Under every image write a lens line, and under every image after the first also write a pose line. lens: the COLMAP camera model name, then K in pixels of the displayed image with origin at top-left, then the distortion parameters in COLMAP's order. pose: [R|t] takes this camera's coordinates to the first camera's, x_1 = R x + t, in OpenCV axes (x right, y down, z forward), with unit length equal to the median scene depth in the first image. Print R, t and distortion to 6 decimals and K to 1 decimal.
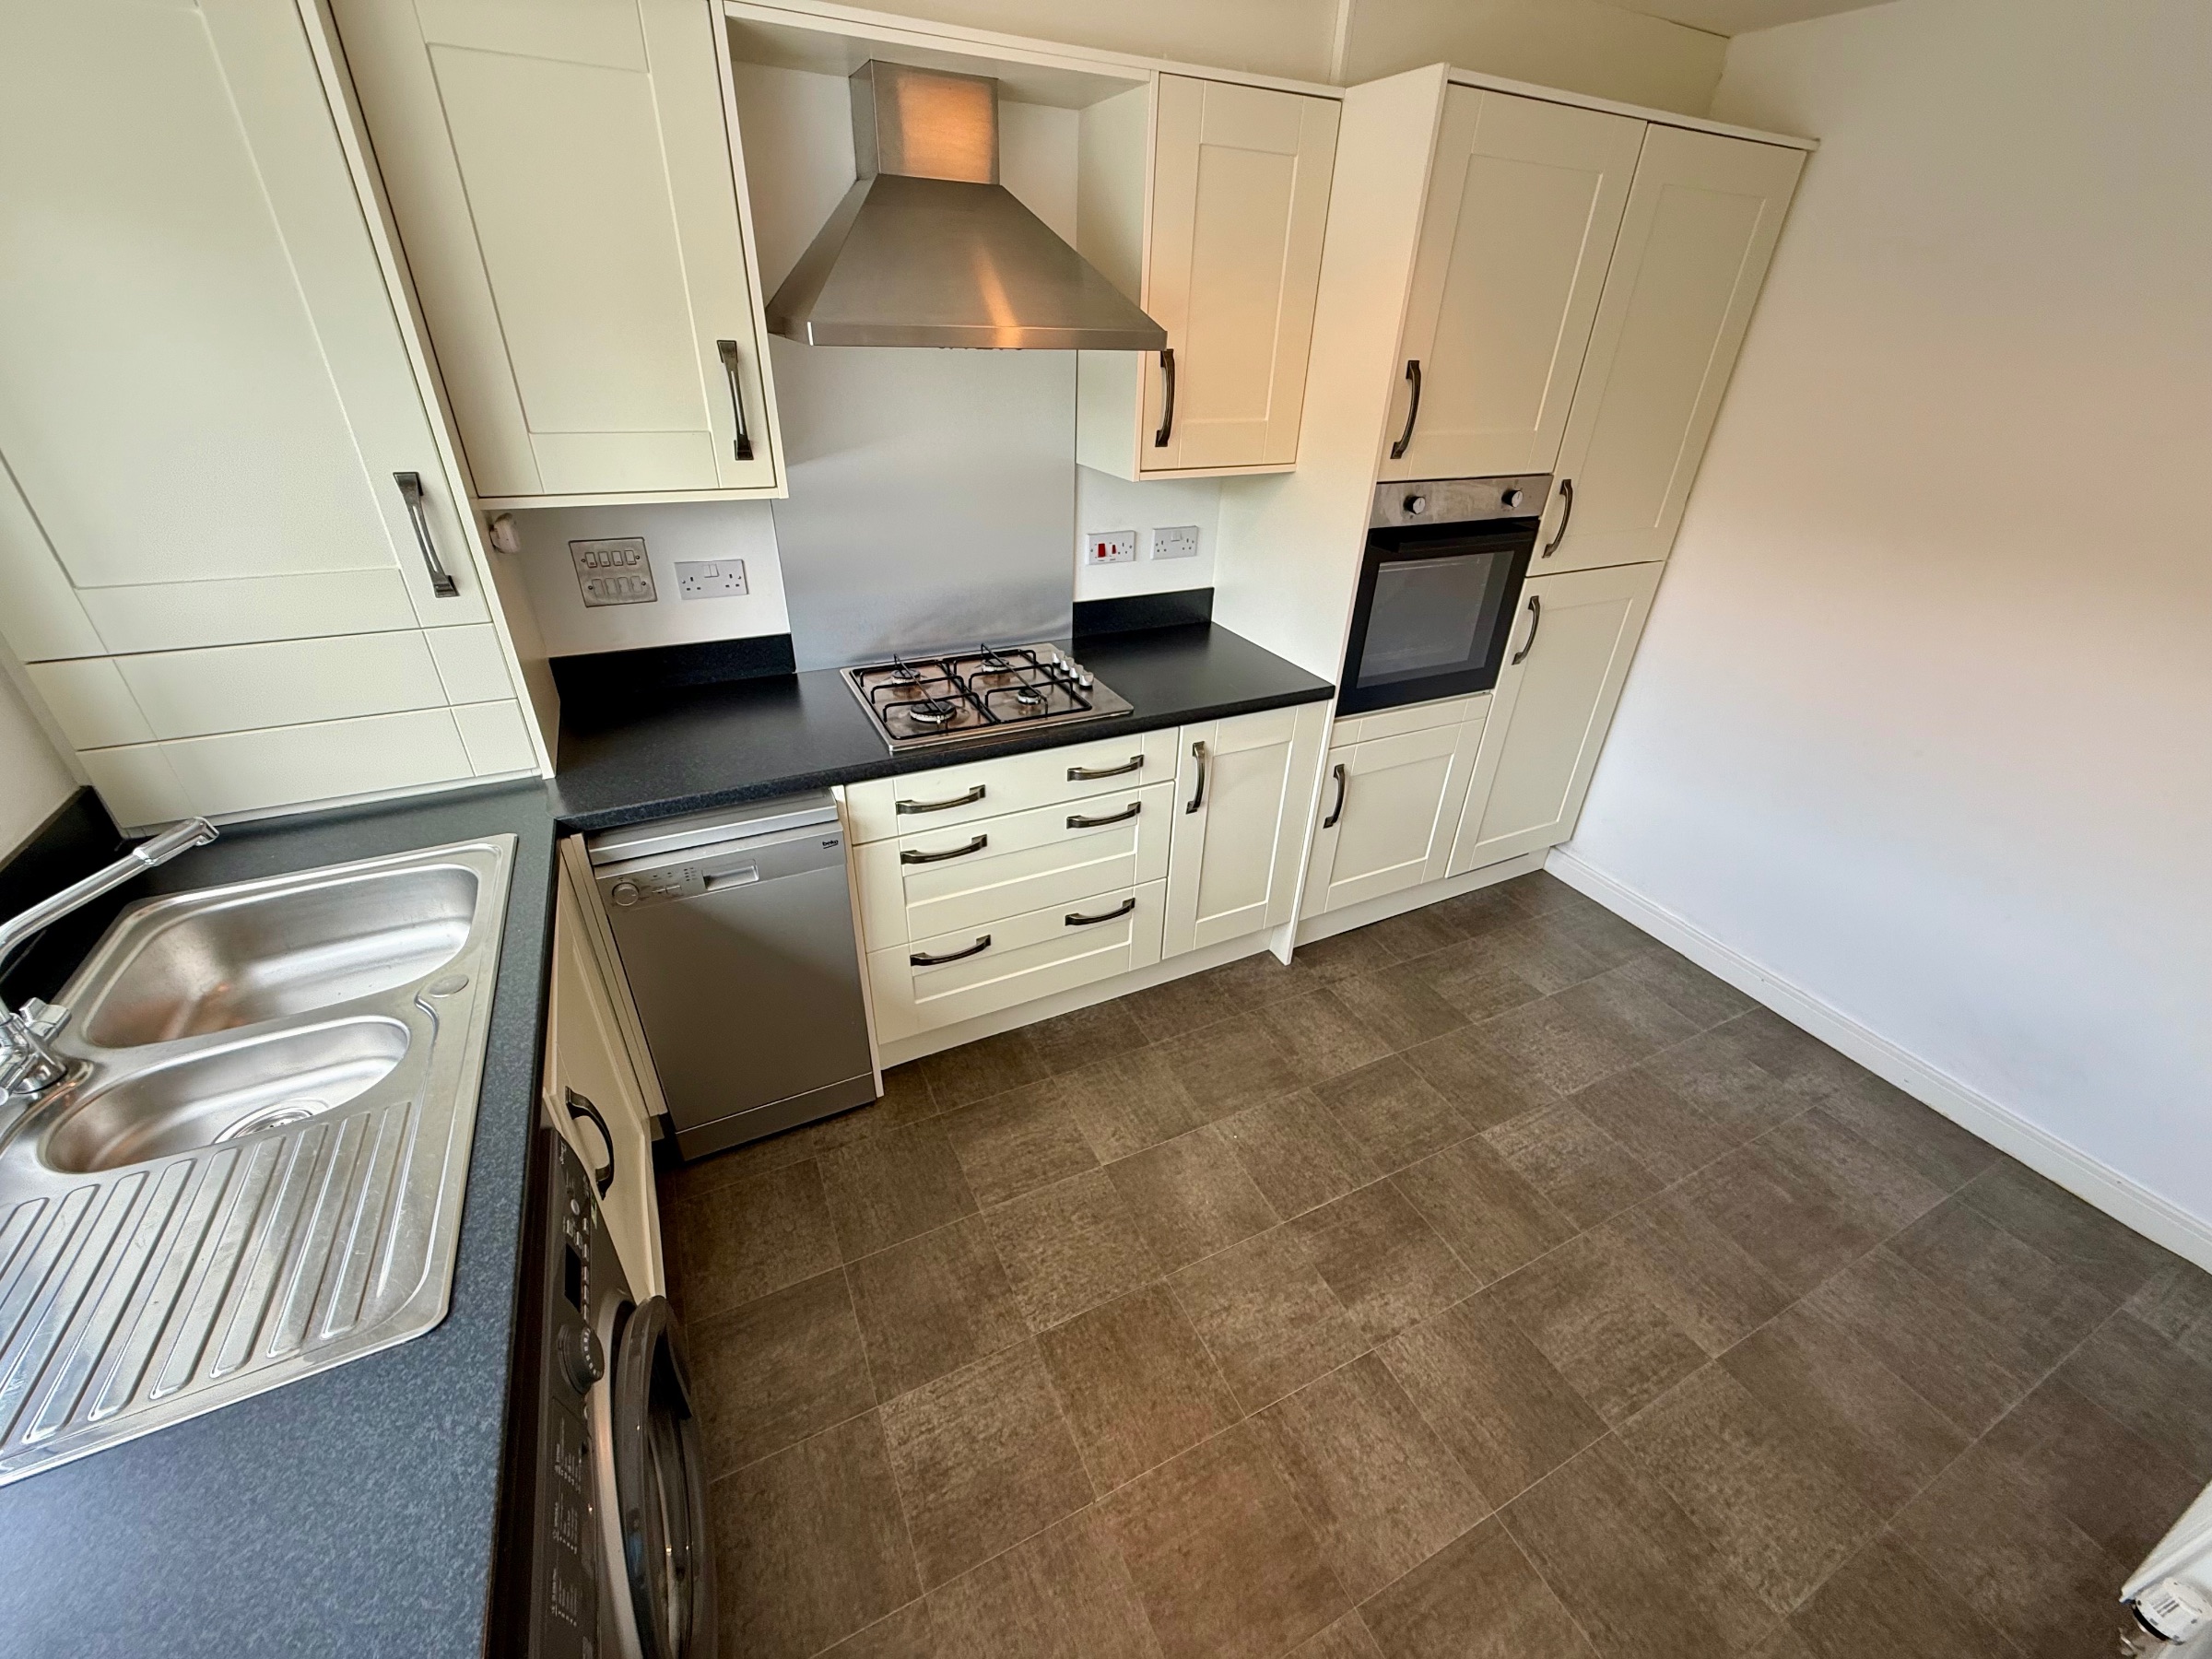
lens RADIAL K [[878.2, 0, 1090.7], [0, 878.2, 836.8], [0, 0, 1]] dist [0.010247, -0.000586]
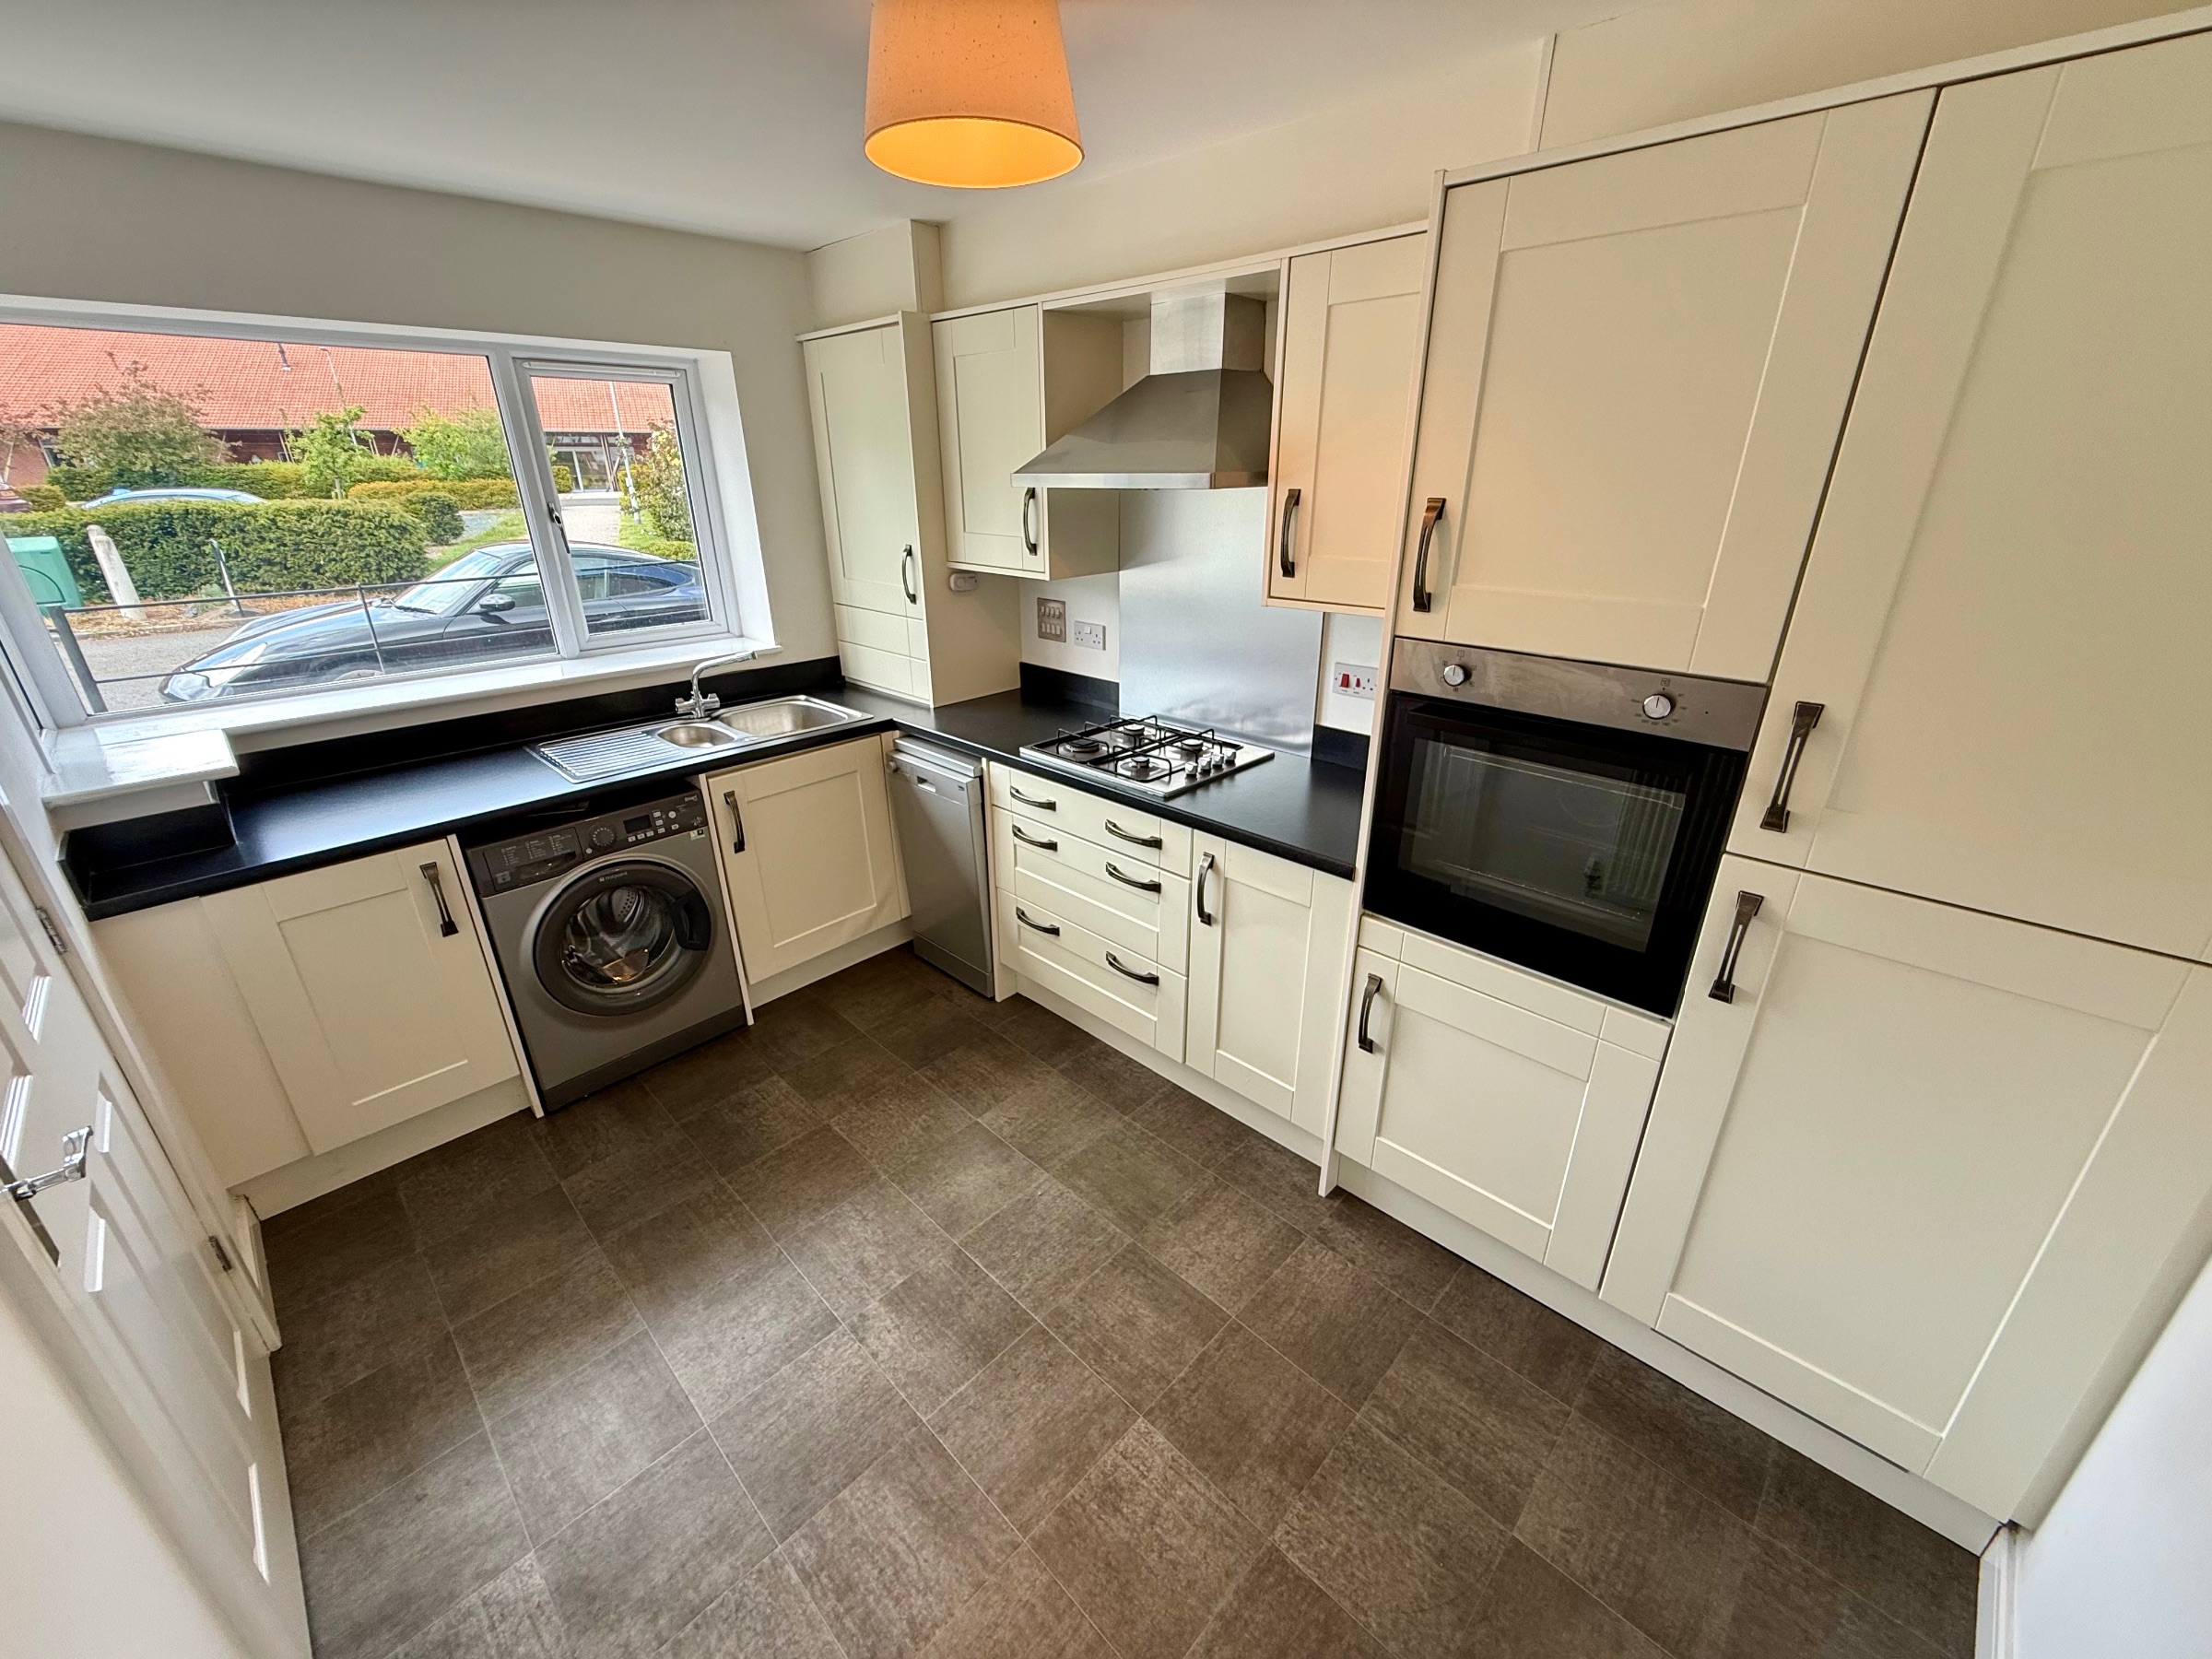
lens RADIAL K [[878.2, 0, 1086.4], [0, 878.2, 816.1], [0, 0, 1]] dist [0.010247, -0.000586]
pose [[0.333478, 0.315311, -0.888466, 0.931879], [-0.472757, 0.871285, 0.131768, -0.201347], [0.815655, 0.376087, 0.439620, 0.409124]]
